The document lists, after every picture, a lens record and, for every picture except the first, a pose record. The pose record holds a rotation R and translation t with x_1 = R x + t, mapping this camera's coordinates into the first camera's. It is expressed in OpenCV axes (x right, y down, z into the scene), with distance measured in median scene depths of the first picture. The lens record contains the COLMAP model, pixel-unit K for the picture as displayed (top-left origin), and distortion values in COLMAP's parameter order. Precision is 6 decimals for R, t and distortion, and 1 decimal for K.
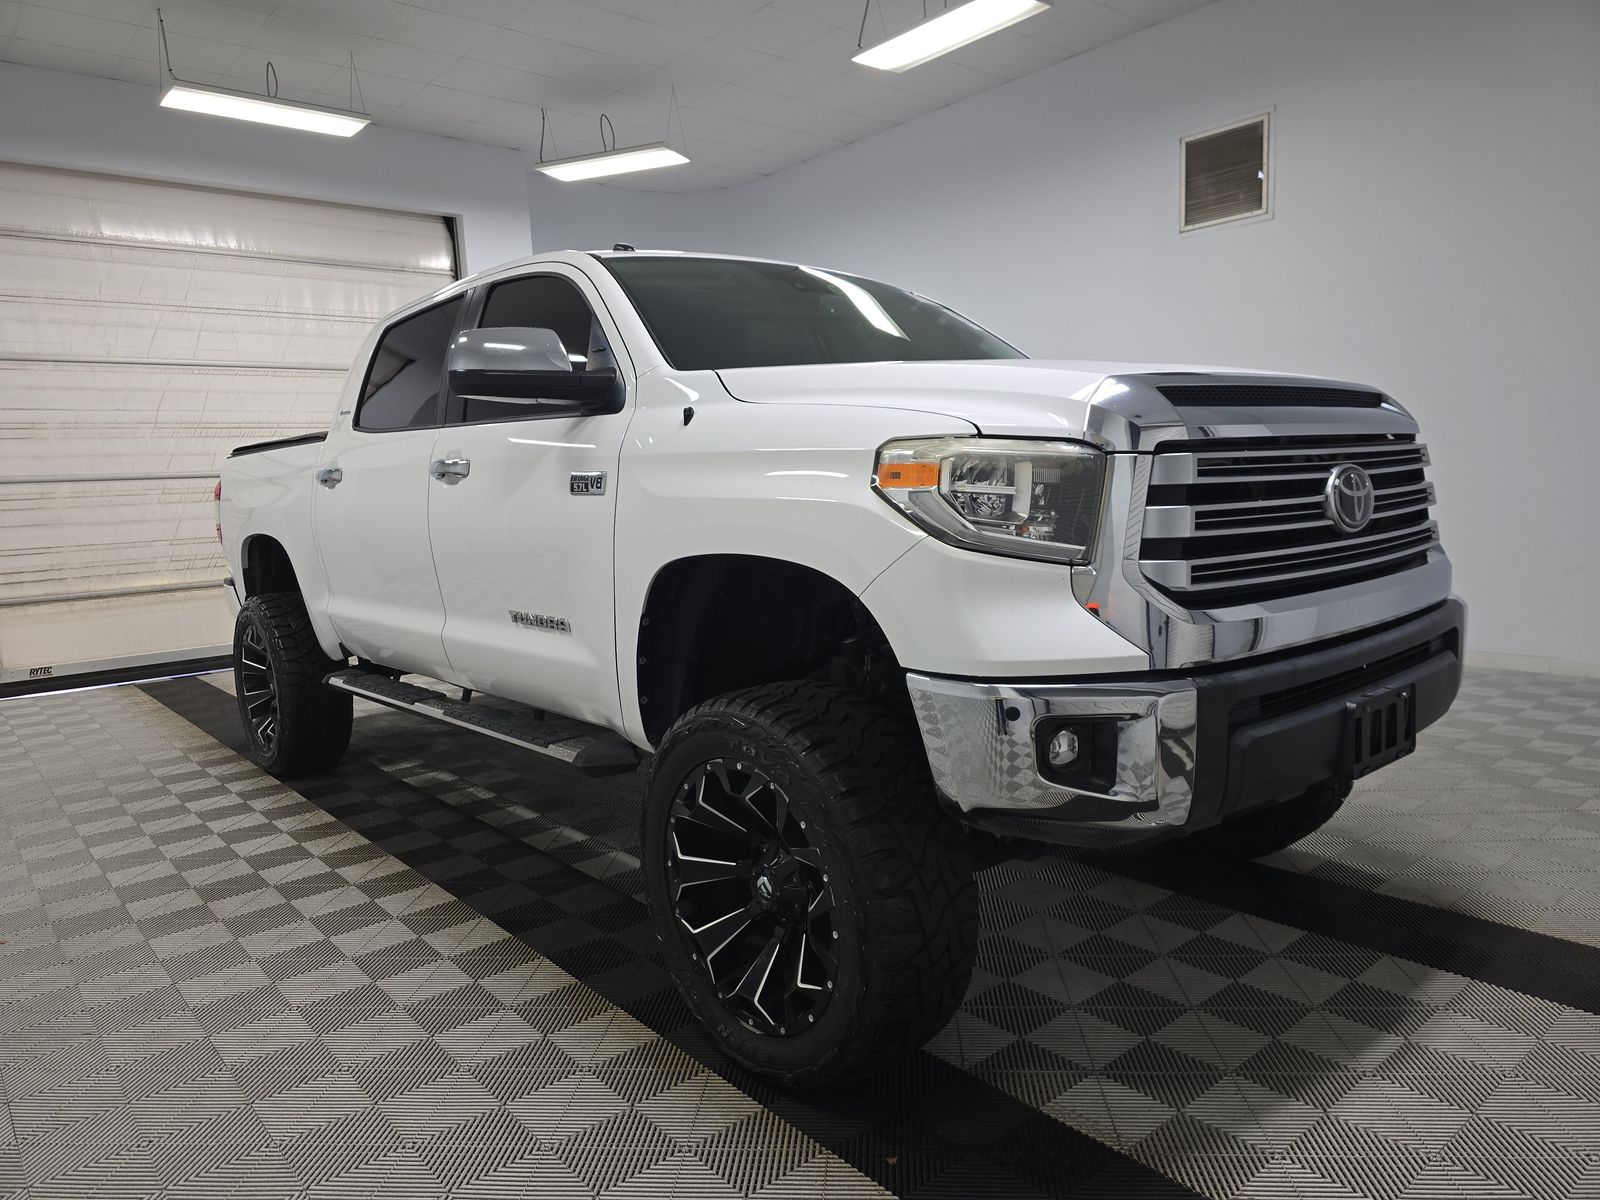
lens RADIAL K [[1086.4, 0, 800.0], [0, 1086.4, 600.0], [0, 0, 1]] dist [0.028448, -0.005253]
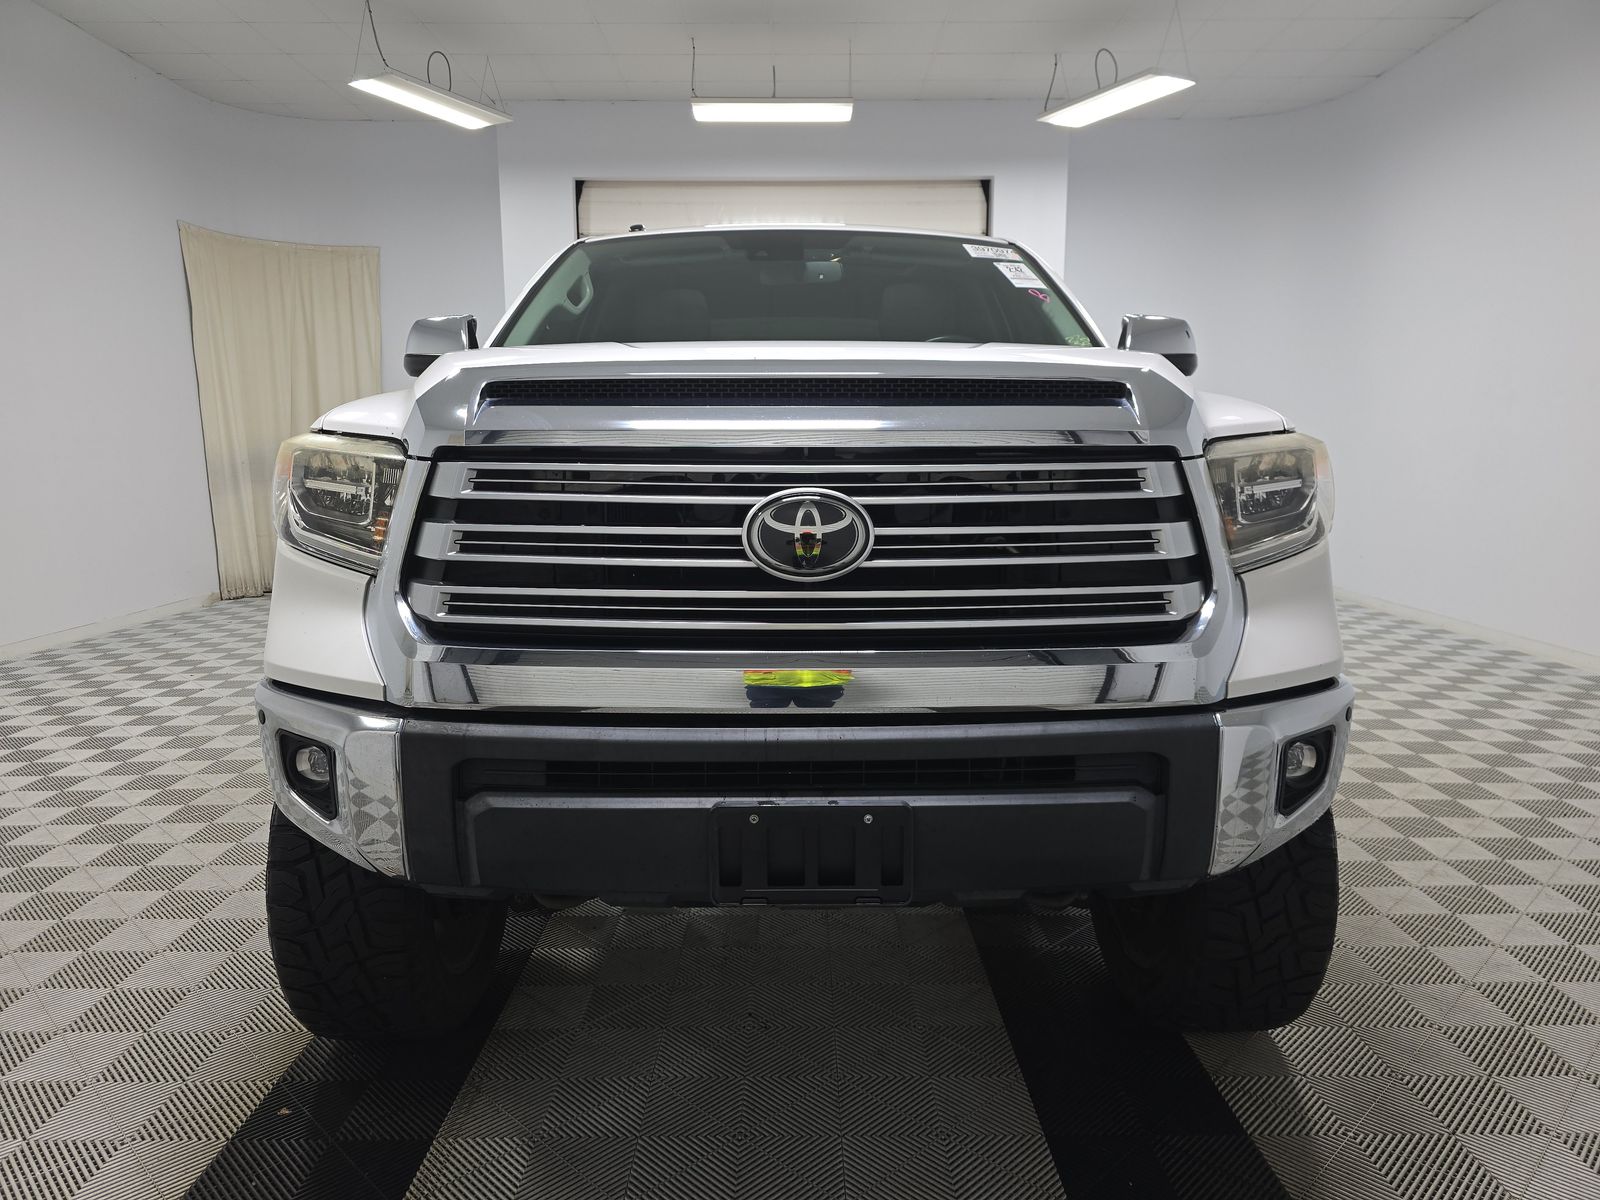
lens RADIAL K [[1086.4, 0, 800.0], [0, 1086.4, 600.0], [0, 0, 1]] dist [0.028448, -0.005253]
pose [[0.763146, 0.134348, -0.632107, 0.982335], [-0.107405, 0.990915, 0.080939, -0.110397], [0.637239, 0.006123, 0.770642, 0.449499]]
